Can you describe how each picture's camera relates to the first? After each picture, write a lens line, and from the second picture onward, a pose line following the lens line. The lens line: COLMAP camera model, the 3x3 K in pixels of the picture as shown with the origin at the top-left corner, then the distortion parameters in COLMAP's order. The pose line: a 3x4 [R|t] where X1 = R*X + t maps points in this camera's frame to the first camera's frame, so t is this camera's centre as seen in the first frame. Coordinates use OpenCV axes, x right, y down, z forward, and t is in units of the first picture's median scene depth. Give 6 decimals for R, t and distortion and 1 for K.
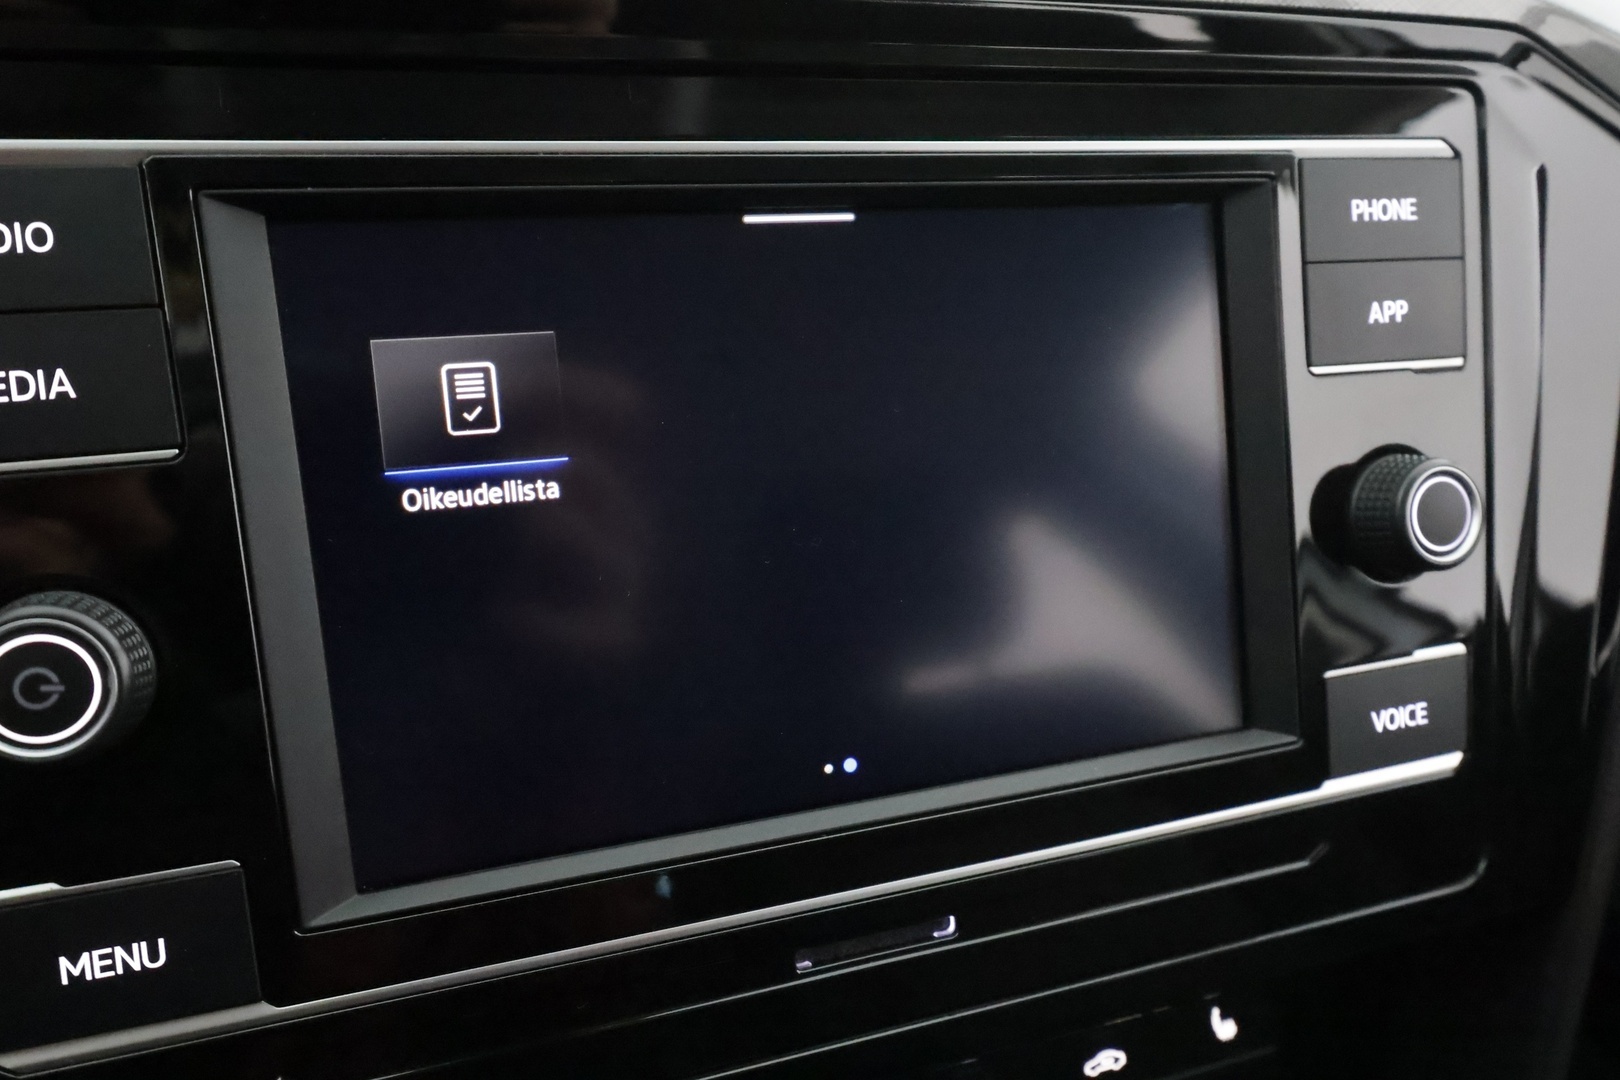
lens RADIAL K [[1287.1, 0, 809.3], [0, 1287.1, 539.5], [0, 0, 1]] dist [0.002874, 0.016169]
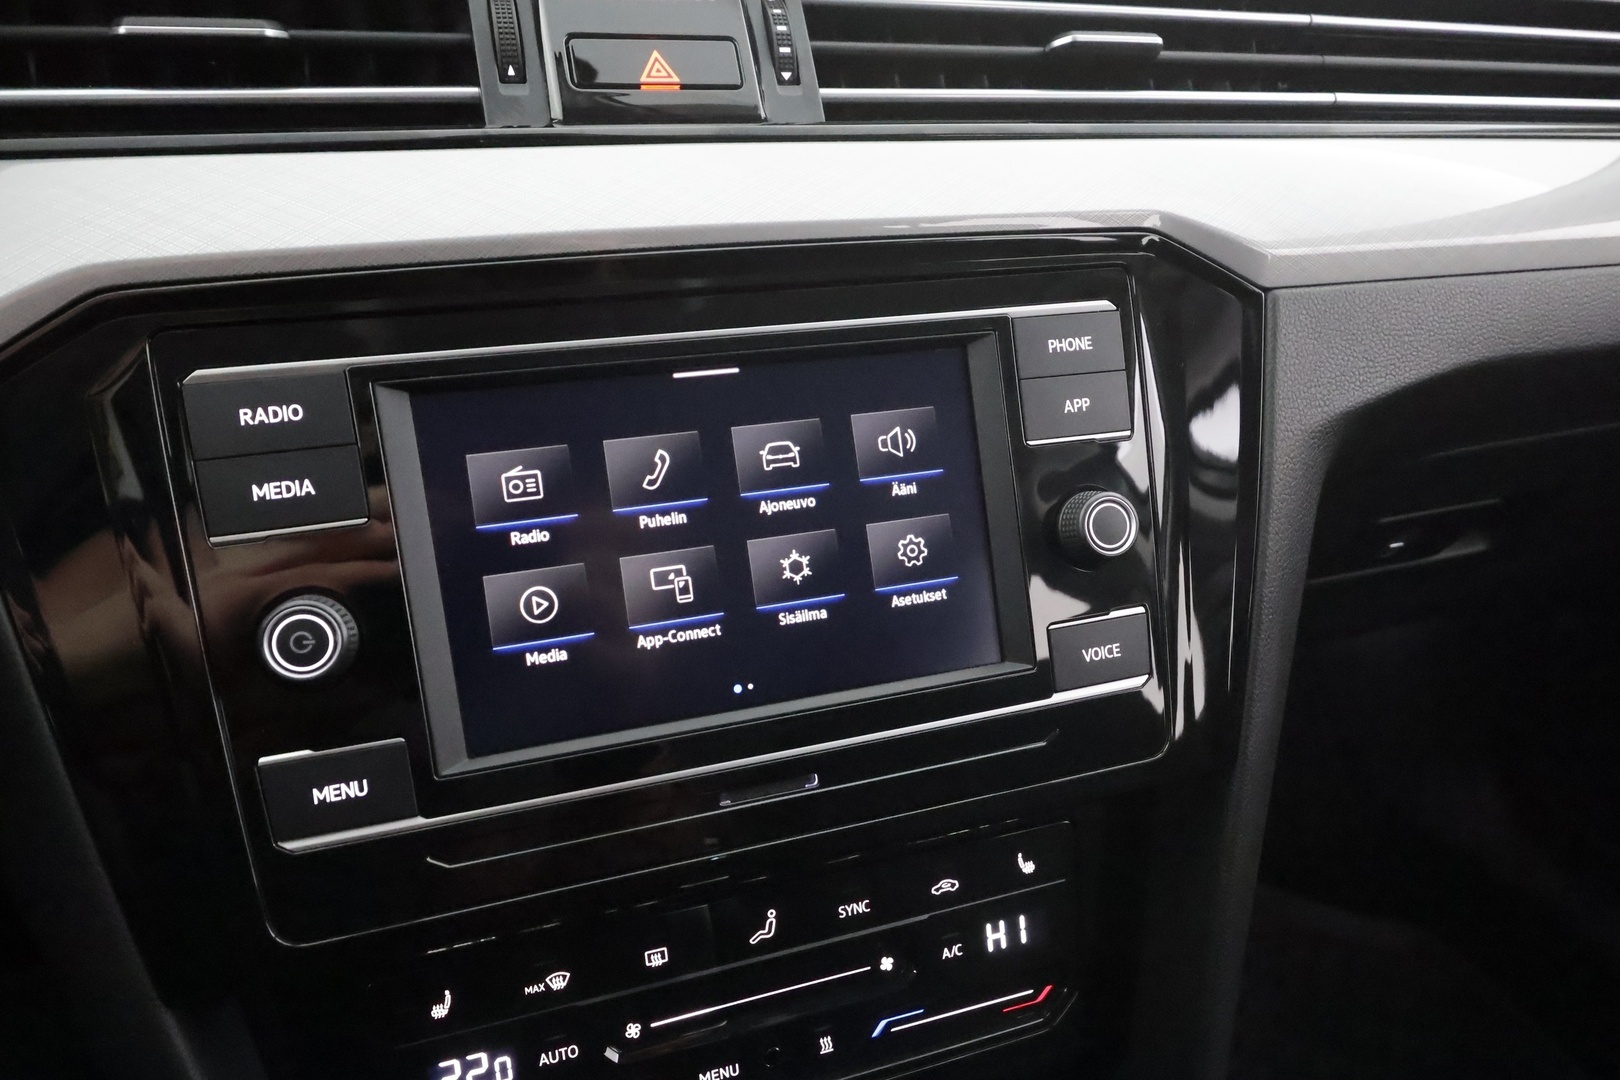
lens RADIAL K [[1118.9, 0, 815.3], [0, 1118.9, 544.9], [0, 0, 1]] dist [0.003364, 0.005395]
pose [[0.997807, -0.048373, -0.045172, 0.189550], [0.045971, 0.997547, -0.052784, 0.067808], [0.047614, 0.050591, 0.997584, -0.479424]]
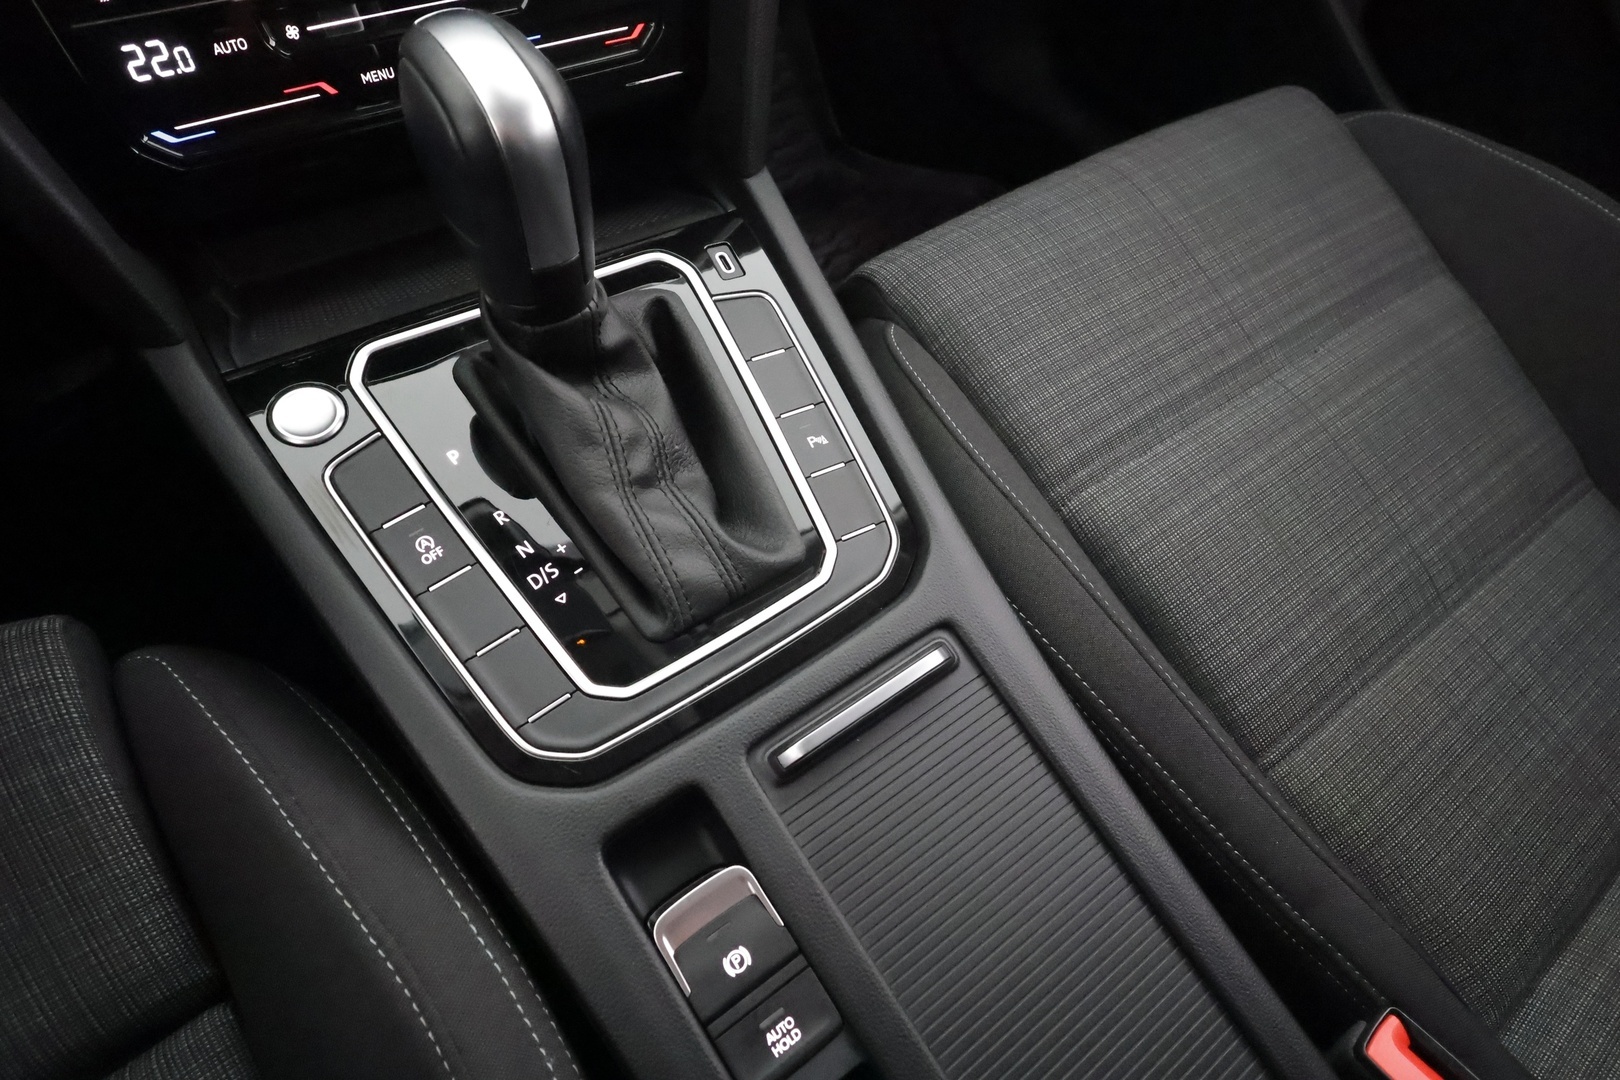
lens RADIAL K [[958.0, 0, 812.4], [0, 958.0, 543.9], [0, 0, 1]] dist [-0.003242, 0.006399]
pose [[0.970383, -0.183041, 0.157650, 0.281636], [0.088320, 0.876235, 0.473721, 0.716919], [-0.224849, -0.445767, 0.866450, -0.929514]]
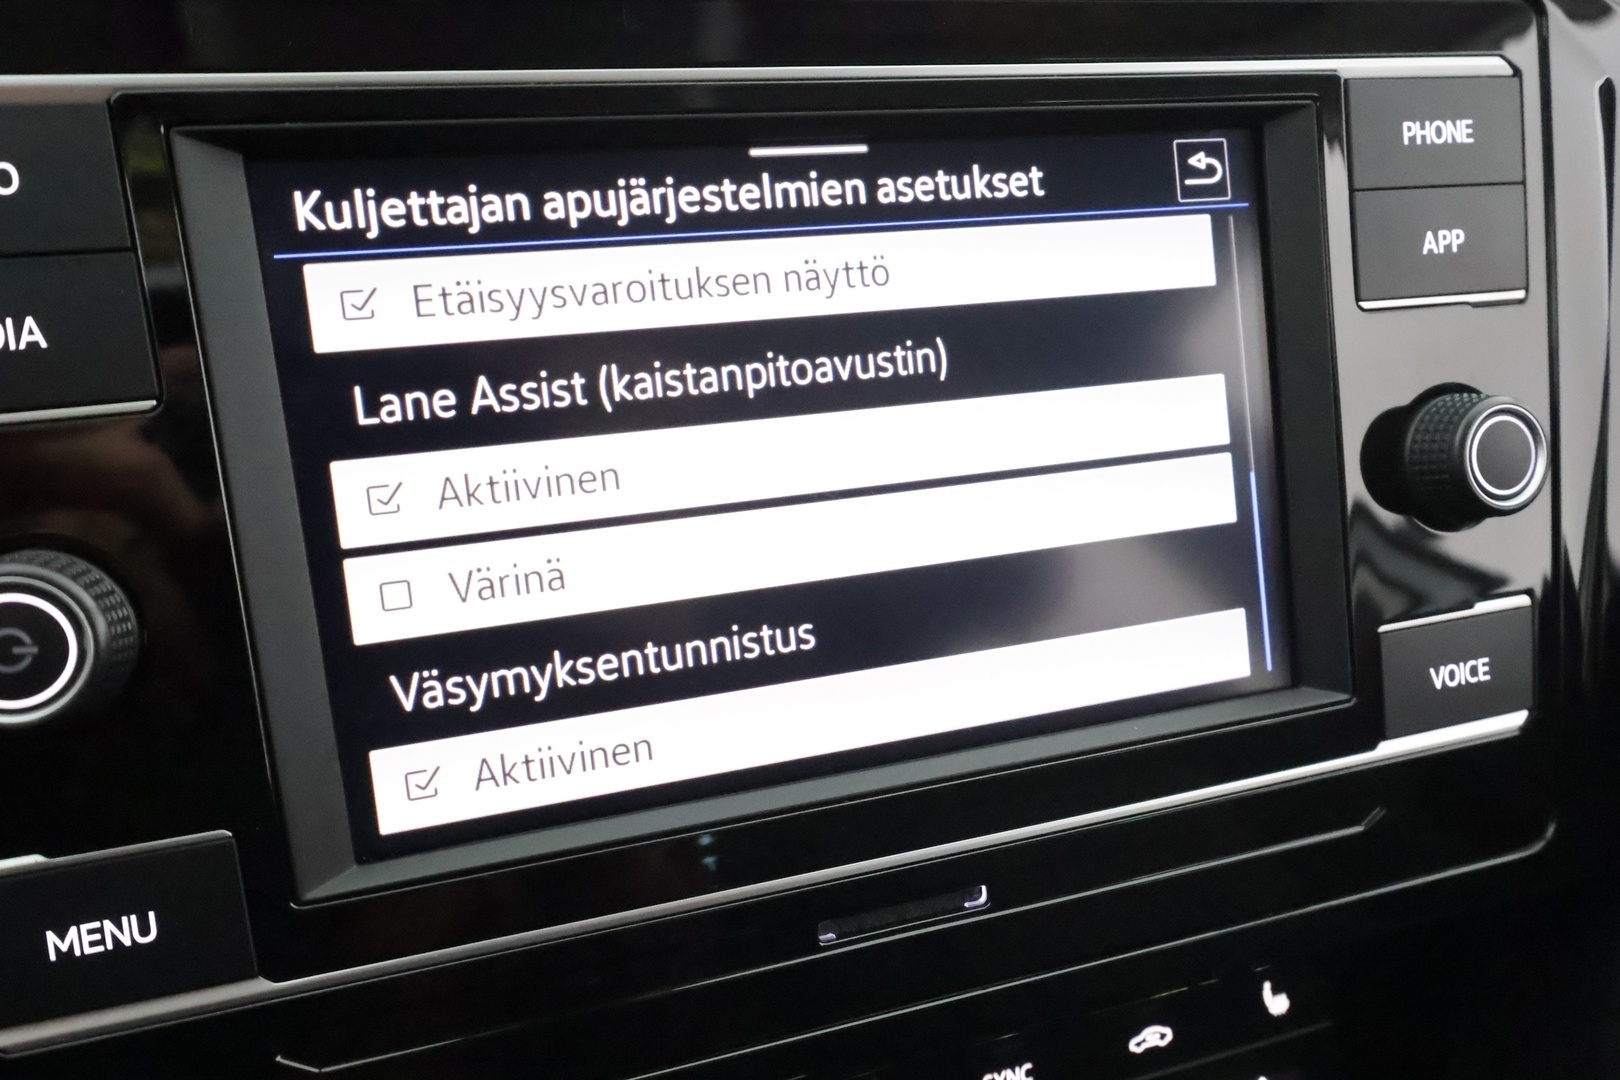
lens RADIAL K [[1287.1, 0, 813.3], [0, 1287.1, 542.1], [0, 0, 1]] dist [0.002874, 0.016169]
pose [[0.999285, -0.016614, -0.033963, 0.021473], [0.017096, 0.999757, 0.013947, 0.023180], [0.033723, -0.014517, 0.999326, 0.048444]]
